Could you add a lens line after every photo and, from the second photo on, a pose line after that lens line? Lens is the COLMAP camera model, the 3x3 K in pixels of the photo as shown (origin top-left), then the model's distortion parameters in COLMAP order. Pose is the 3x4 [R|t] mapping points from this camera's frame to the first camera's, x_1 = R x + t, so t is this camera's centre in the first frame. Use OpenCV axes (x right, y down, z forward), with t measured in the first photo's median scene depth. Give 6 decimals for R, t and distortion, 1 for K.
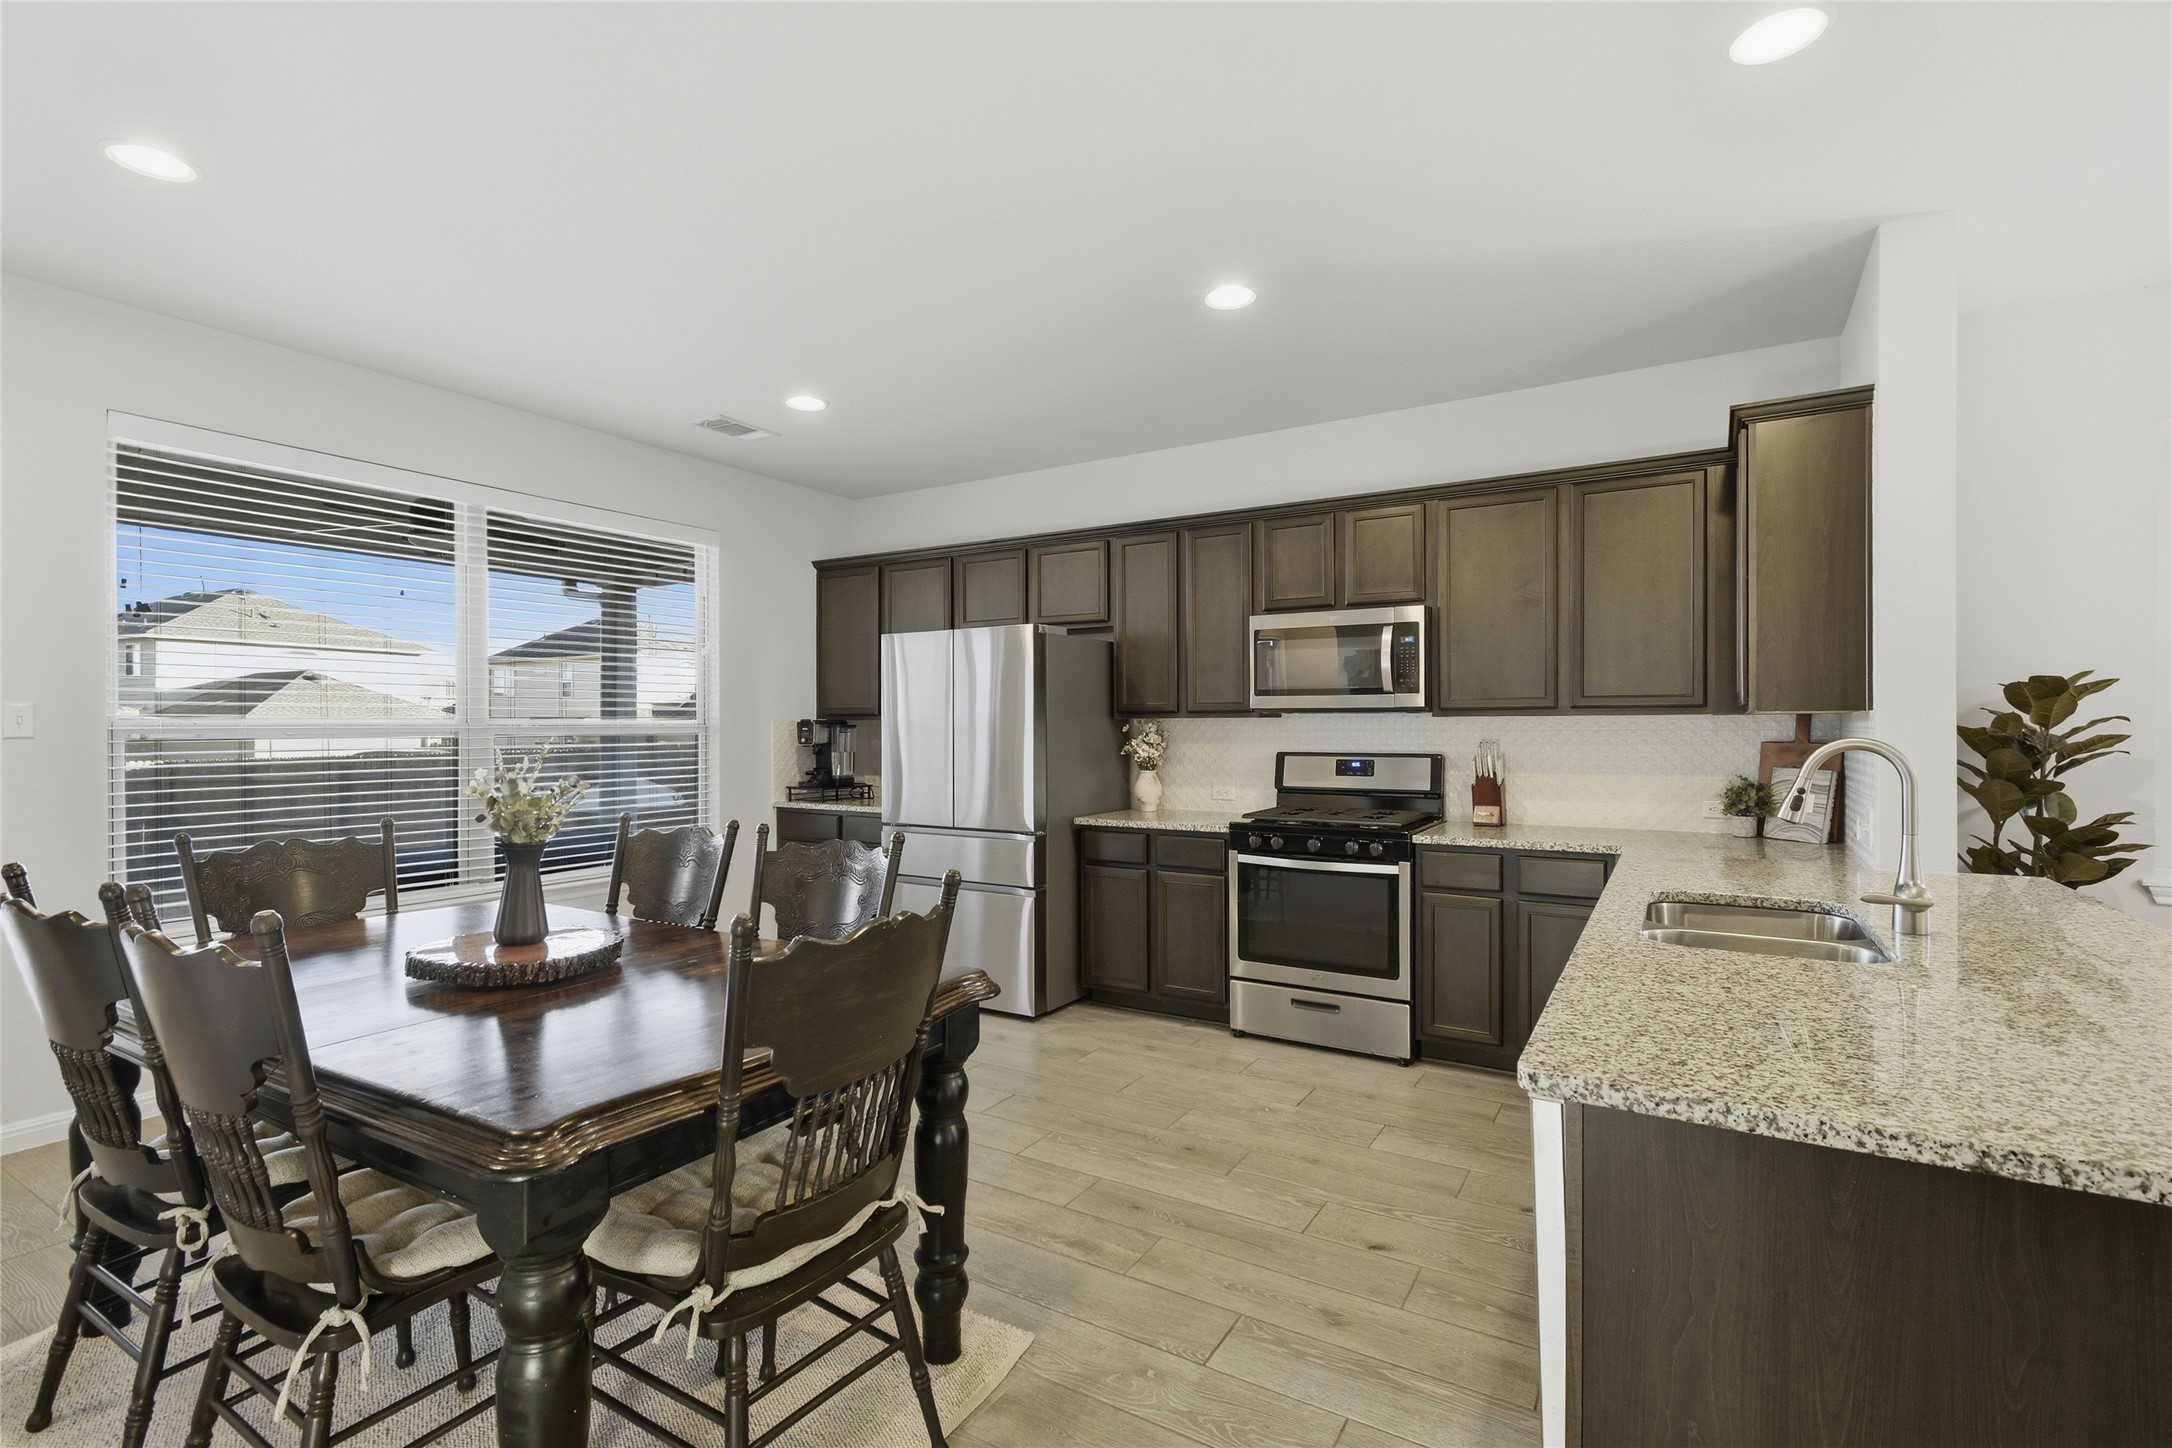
lens RADIAL K [[997.2, 0, 1083.5], [0, 997.2, 725.7], [0, 0, 1]] dist [0.003512, 0.000005]
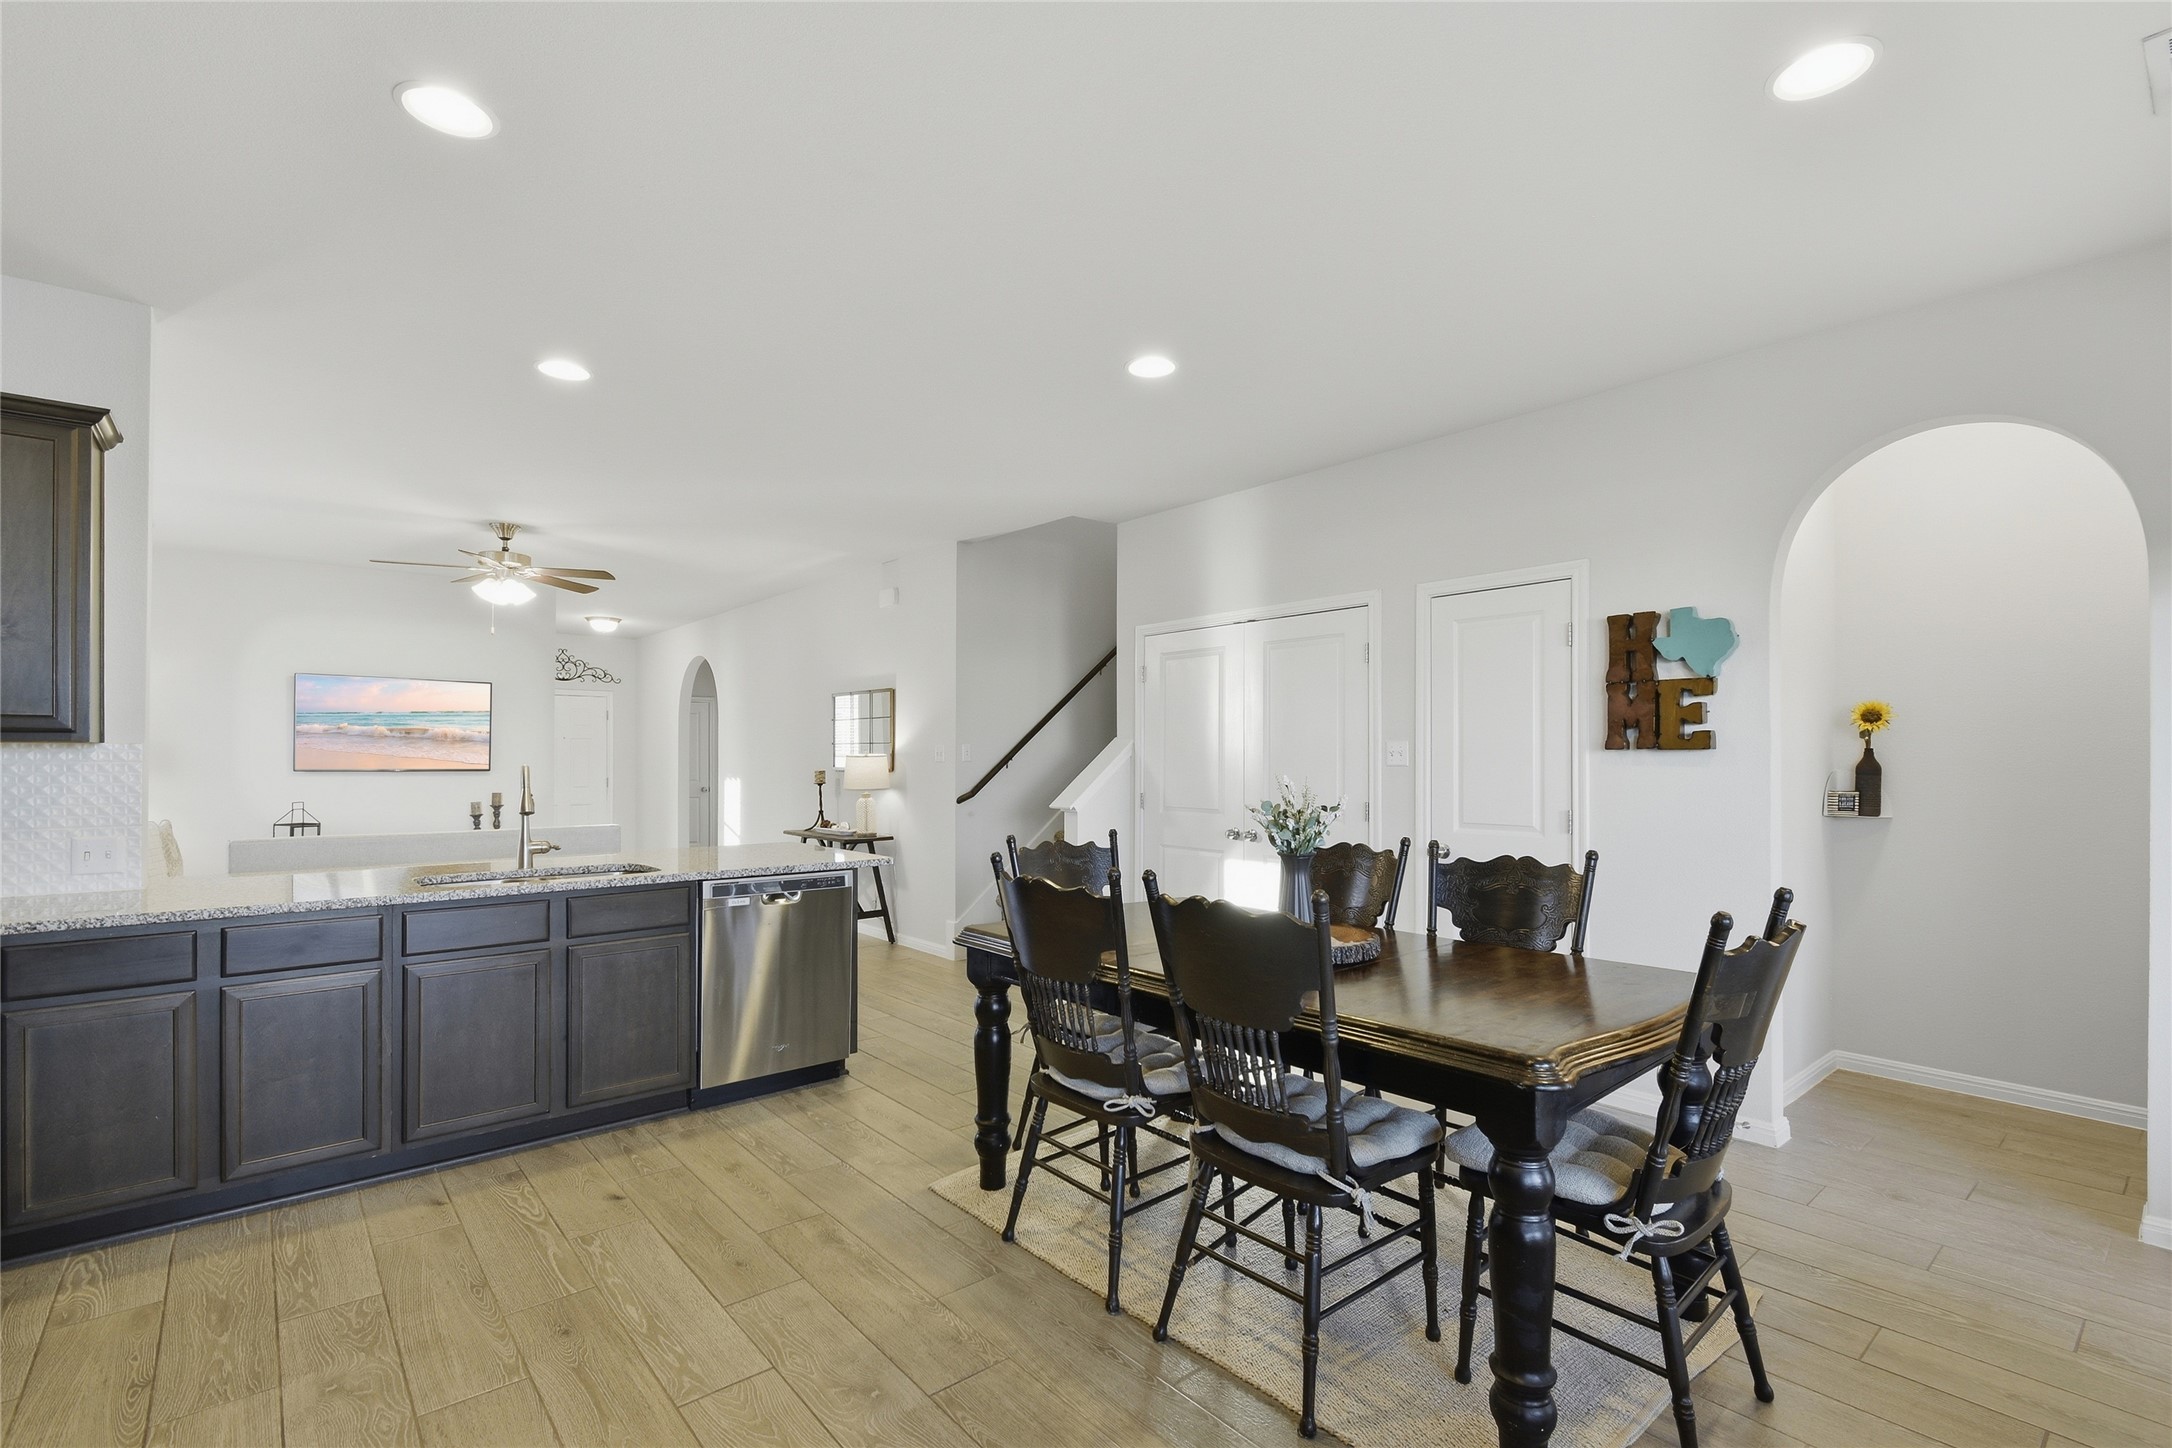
lens RADIAL K [[997.2, 0, 1087.9], [0, 997.2, 740.1], [0, 0, 1]] dist [0.003512, 0.000005]
pose [[-0.948035, 0.000998, 0.318164, -0.602515], [-0.001618, 0.999967, -0.007956, -0.012152], [-0.318162, -0.008058, -0.948002, 1.913900]]
